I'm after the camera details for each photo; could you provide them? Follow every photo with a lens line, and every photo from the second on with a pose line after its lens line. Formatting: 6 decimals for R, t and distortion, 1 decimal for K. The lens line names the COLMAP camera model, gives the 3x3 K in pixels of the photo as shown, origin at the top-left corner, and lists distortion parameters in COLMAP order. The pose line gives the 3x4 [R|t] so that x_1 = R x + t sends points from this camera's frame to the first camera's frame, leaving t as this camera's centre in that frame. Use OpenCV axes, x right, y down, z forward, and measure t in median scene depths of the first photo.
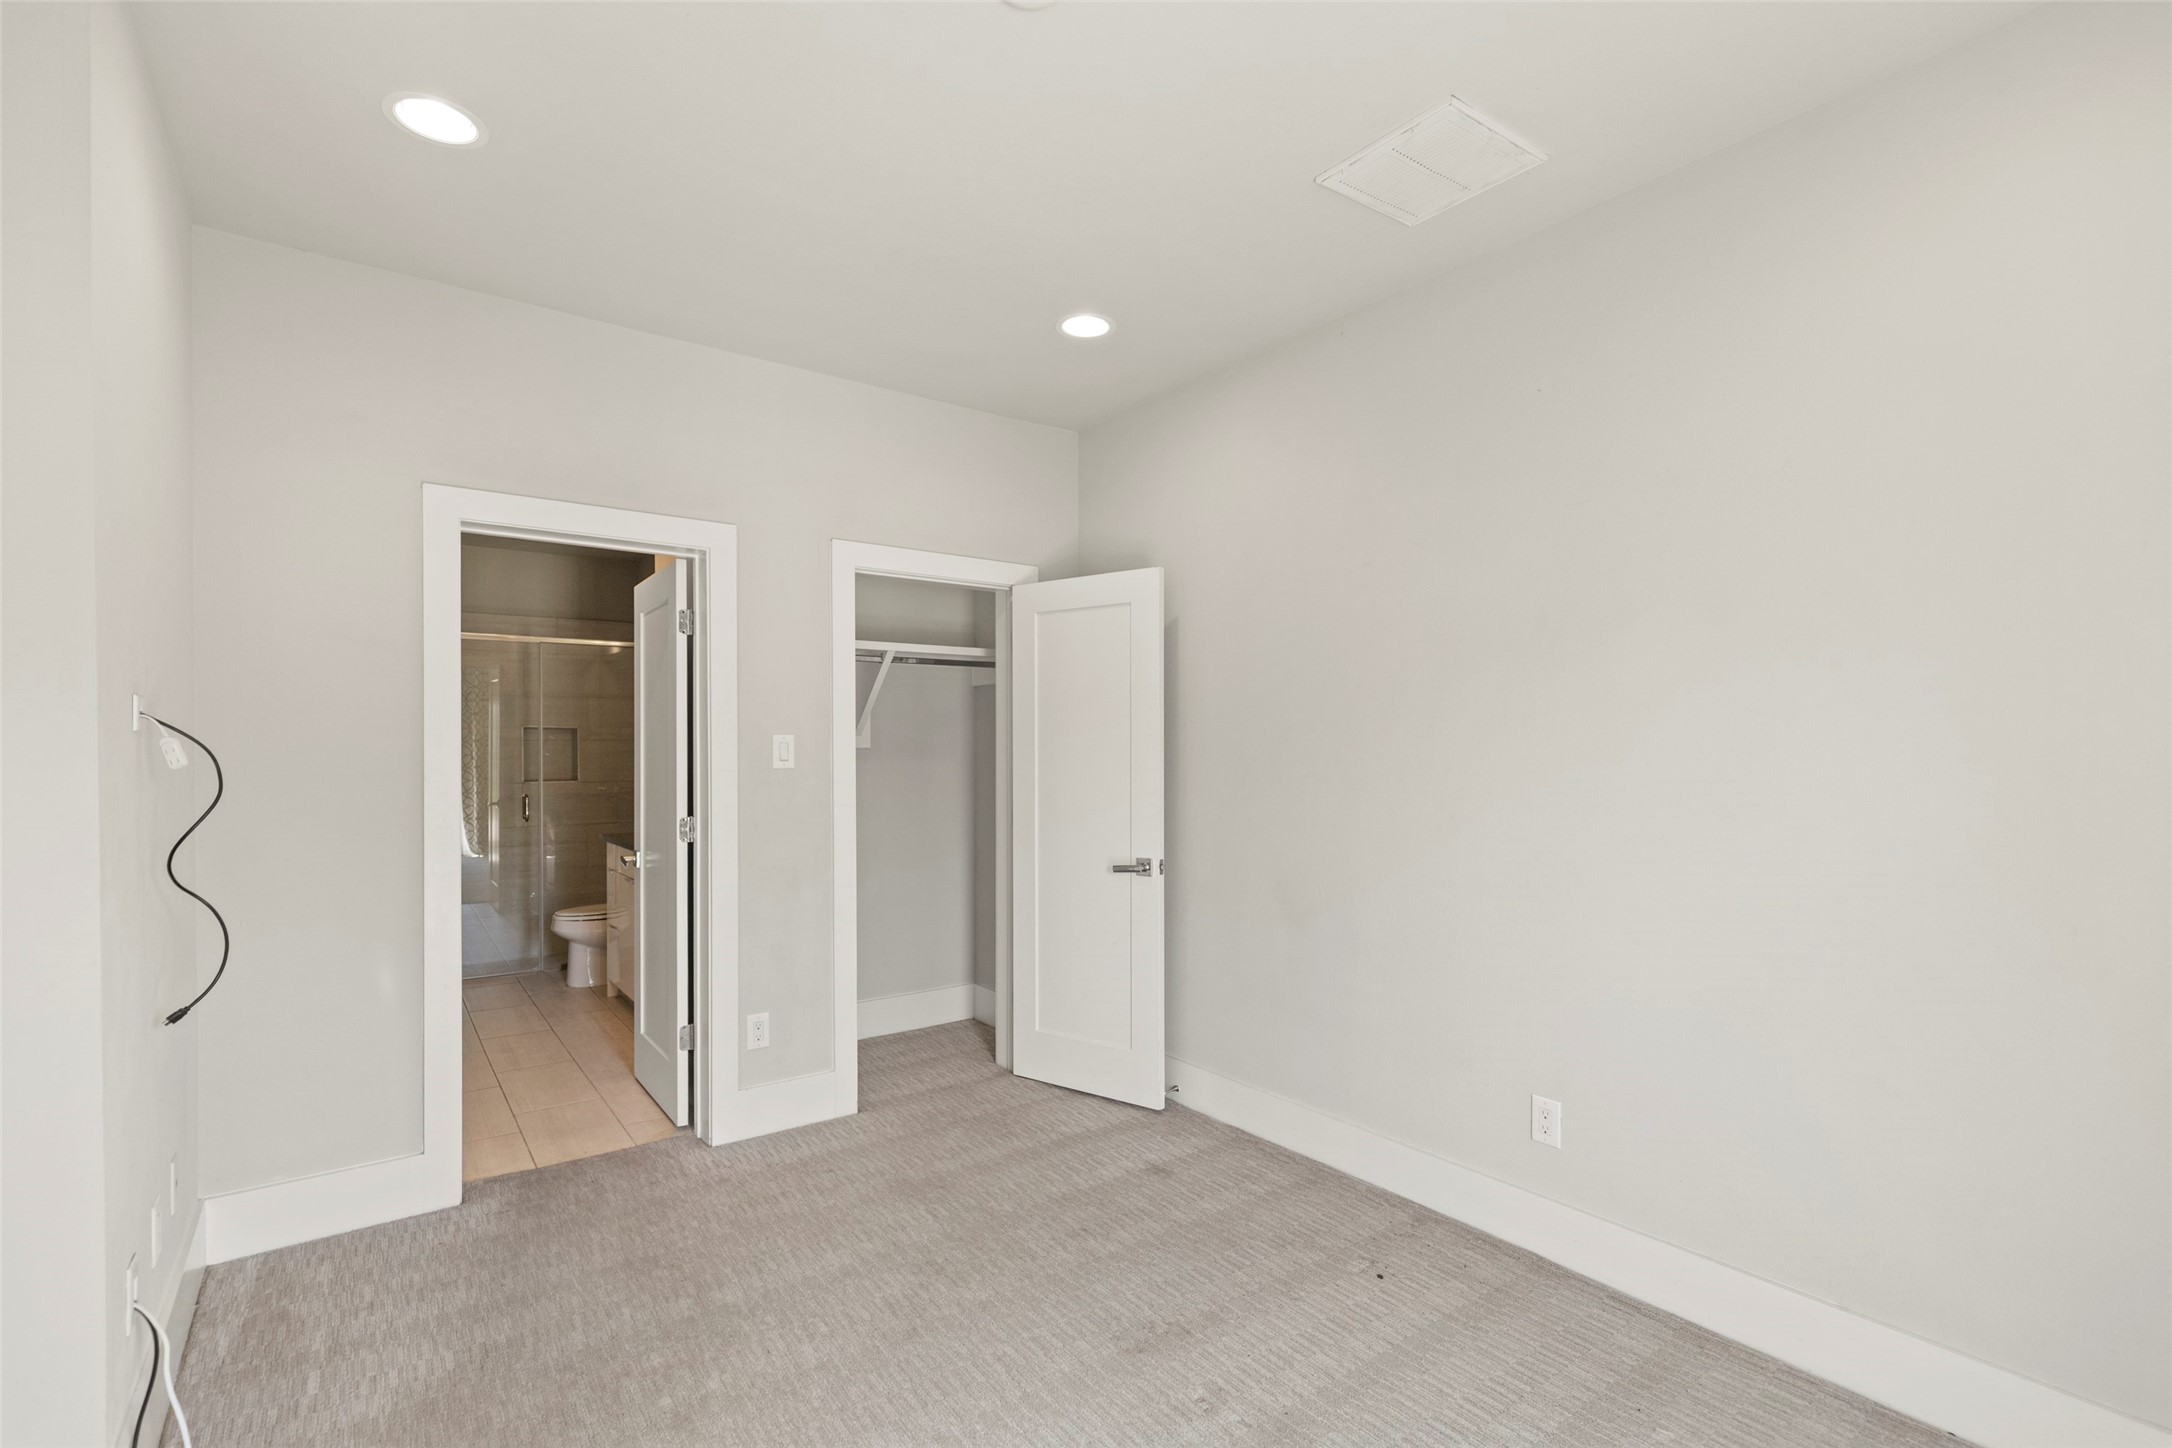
lens RADIAL K [[994.7, 0, 1085.0], [0, 994.7, 733.3], [0, 0, 1]] dist [0.001980, -0.000019]
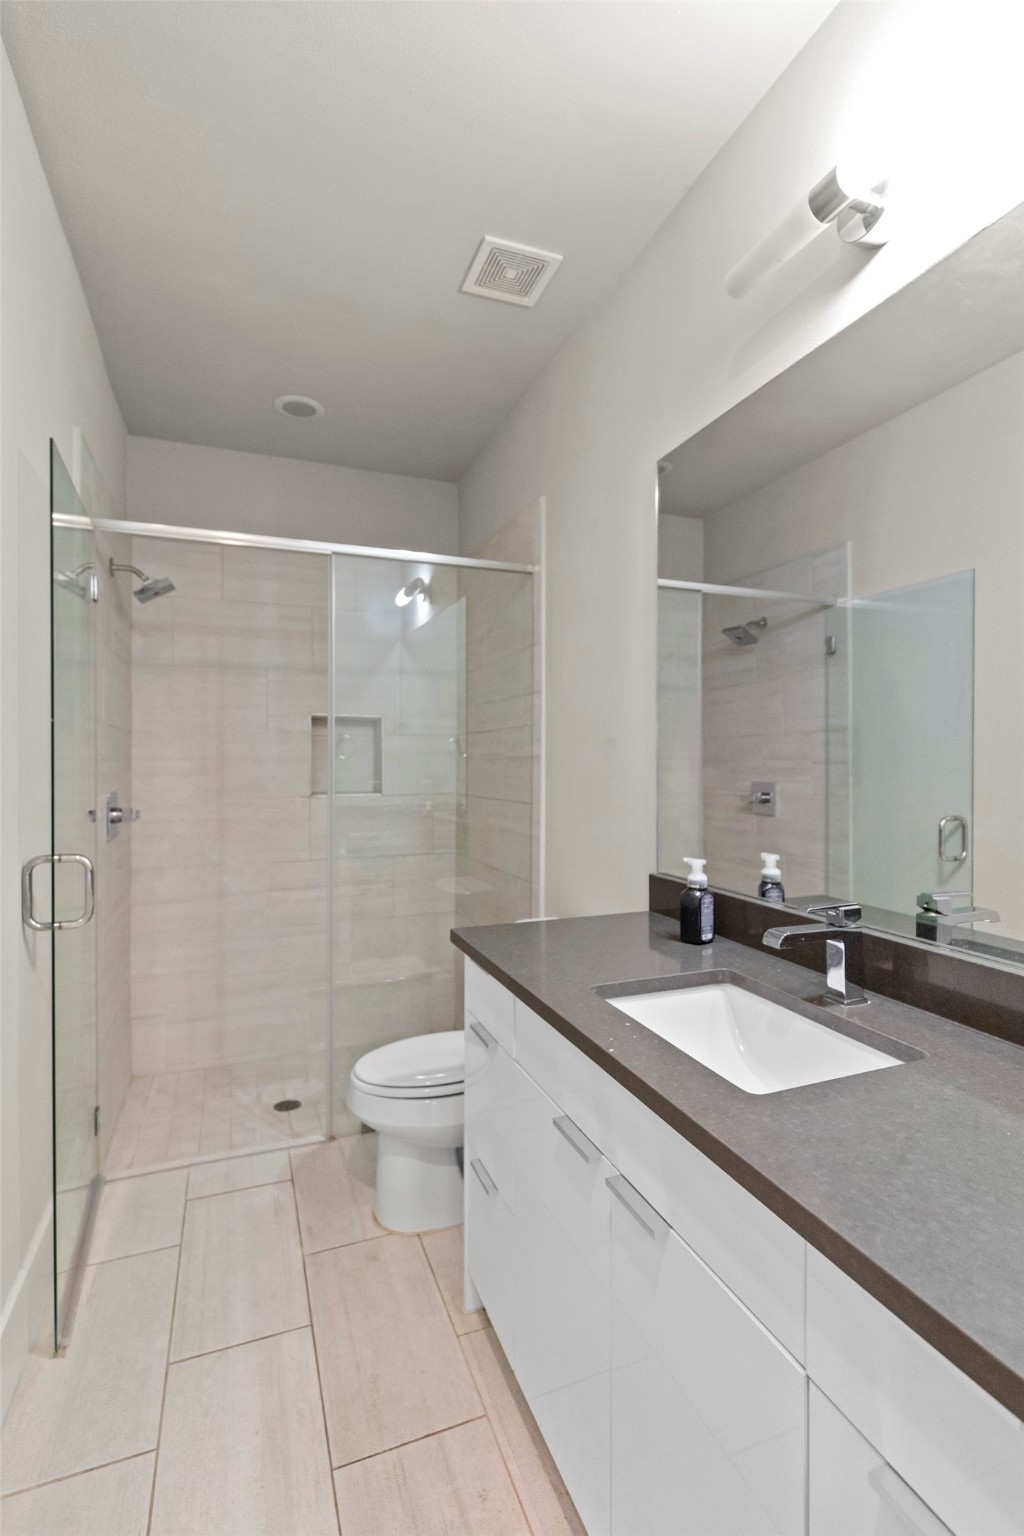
lens RADIAL K [[703.5, 0, 516.5], [0, 703.5, 762.3], [0, 0, 1]] dist [0.001980, -0.000019]
pose [[0.964818, 0.005377, -0.262865, -0.299321], [0.003804, 0.999401, 0.034405, 0.008927], [0.262893, -0.034195, 0.964219, 0.568543]]
